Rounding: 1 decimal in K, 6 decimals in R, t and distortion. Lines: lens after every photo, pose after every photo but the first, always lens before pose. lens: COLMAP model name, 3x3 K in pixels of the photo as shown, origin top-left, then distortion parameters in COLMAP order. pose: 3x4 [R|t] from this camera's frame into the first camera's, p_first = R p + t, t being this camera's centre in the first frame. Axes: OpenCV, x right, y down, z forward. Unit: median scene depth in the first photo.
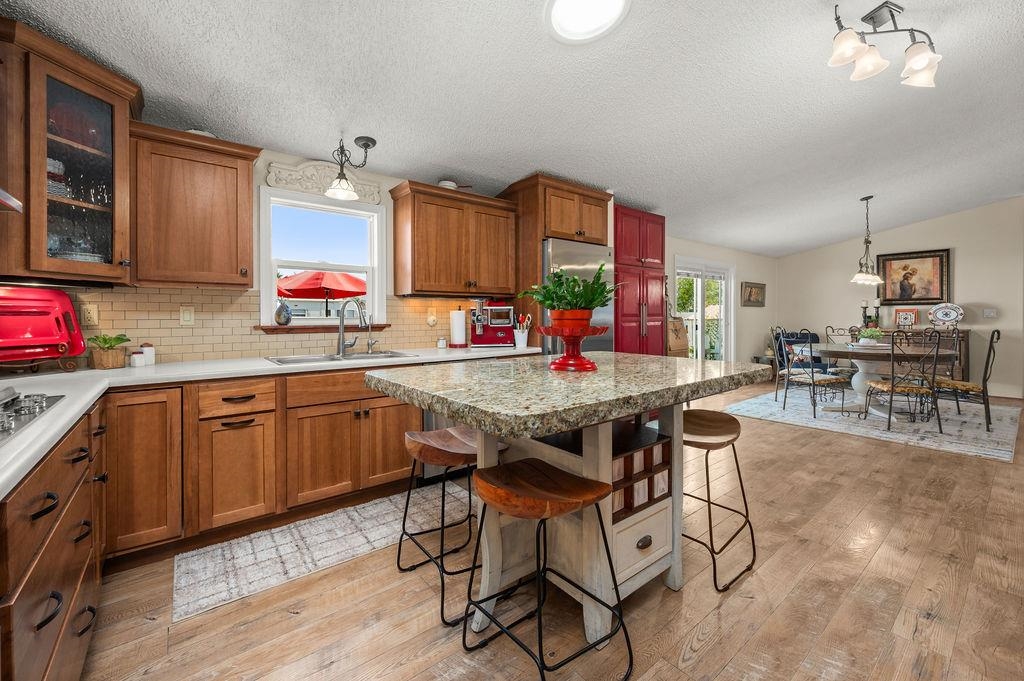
lens RADIAL K [[419.7, 0, 511.6], [0, 419.7, 315.8], [0, 0, 1]] dist [-0.000706, -0.000201]
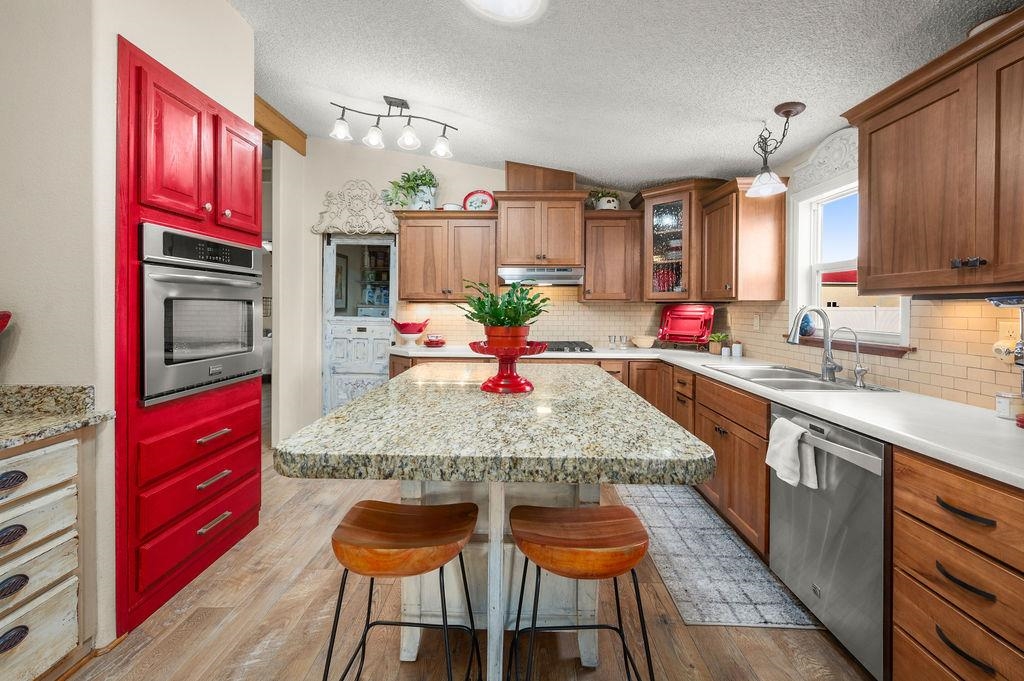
lens RADIAL K [[414.1, 0, 509.3], [0, 414.1, 308.2], [0, 0, 1]] dist [-0.001446, -0.000180]
pose [[-0.642839, 0.000243, -0.766001, 0.668838], [-0.004770, 0.999979, 0.004320, -0.045465], [0.765987, 0.006430, -0.642824, 1.257452]]
